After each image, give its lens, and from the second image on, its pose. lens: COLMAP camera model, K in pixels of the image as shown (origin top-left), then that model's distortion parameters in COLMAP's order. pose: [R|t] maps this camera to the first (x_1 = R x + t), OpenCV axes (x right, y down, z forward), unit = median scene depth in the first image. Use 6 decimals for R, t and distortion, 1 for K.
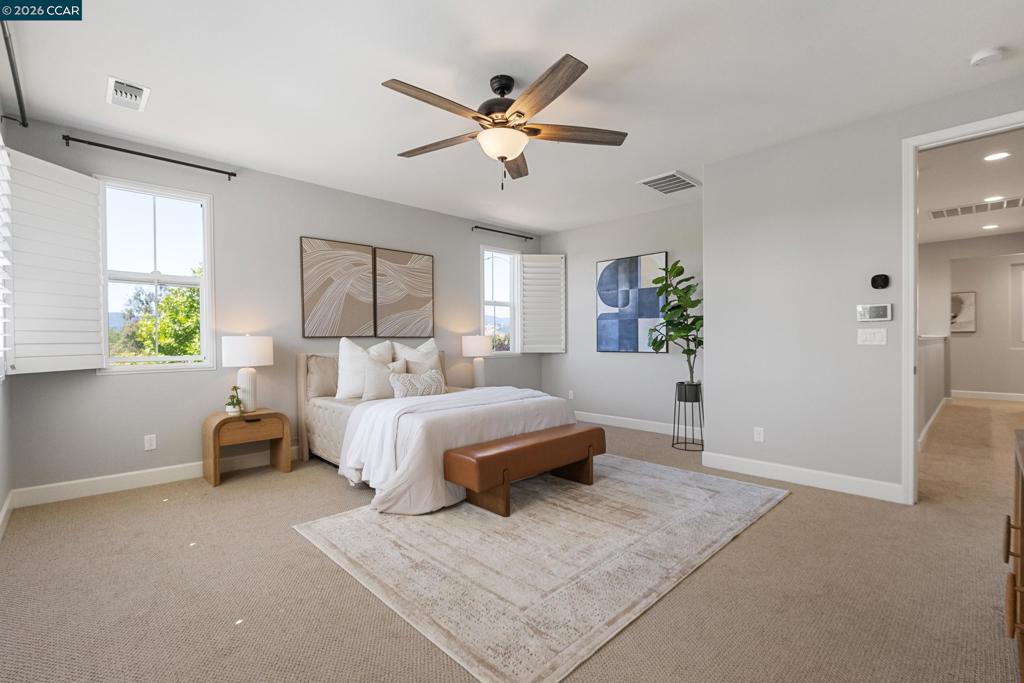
lens RADIAL K [[459.0, 0, 515.4], [0, 459.0, 349.3], [0, 0, 1]] dist [-0.000396, 0.000778]
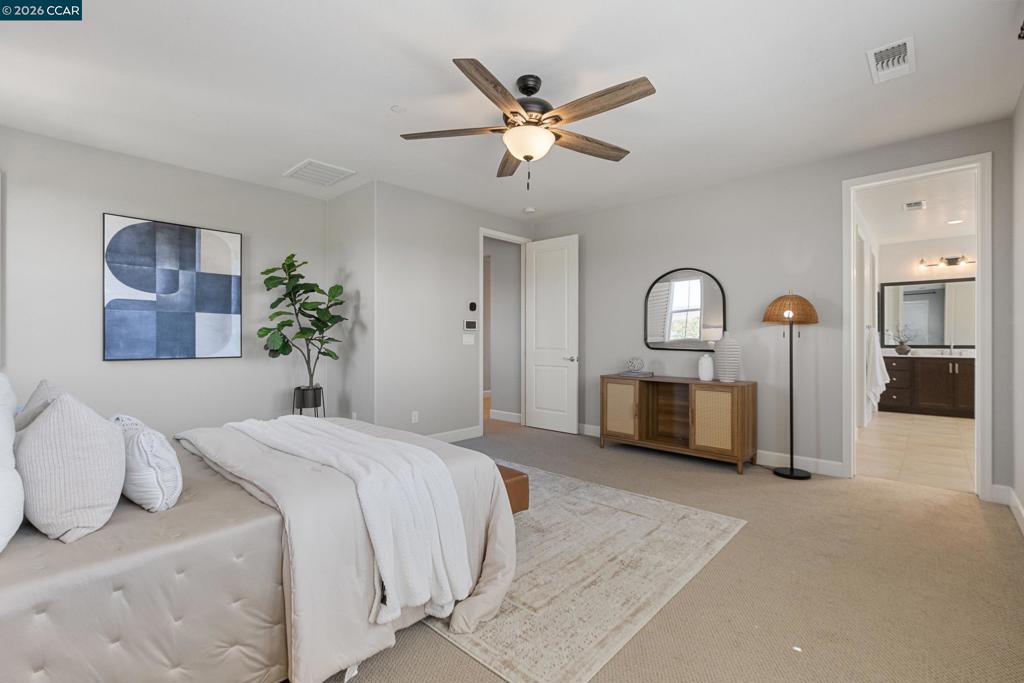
lens RADIAL K [[459.0, 0, 517.2], [0, 459.0, 335.8], [0, 0, 1]] dist [-0.000396, 0.000778]
pose [[-0.063305, 0.010801, 0.997936, -0.486639], [0.019330, 0.999767, -0.009595, -0.012064], [-0.997807, 0.018682, -0.063499, 0.523043]]
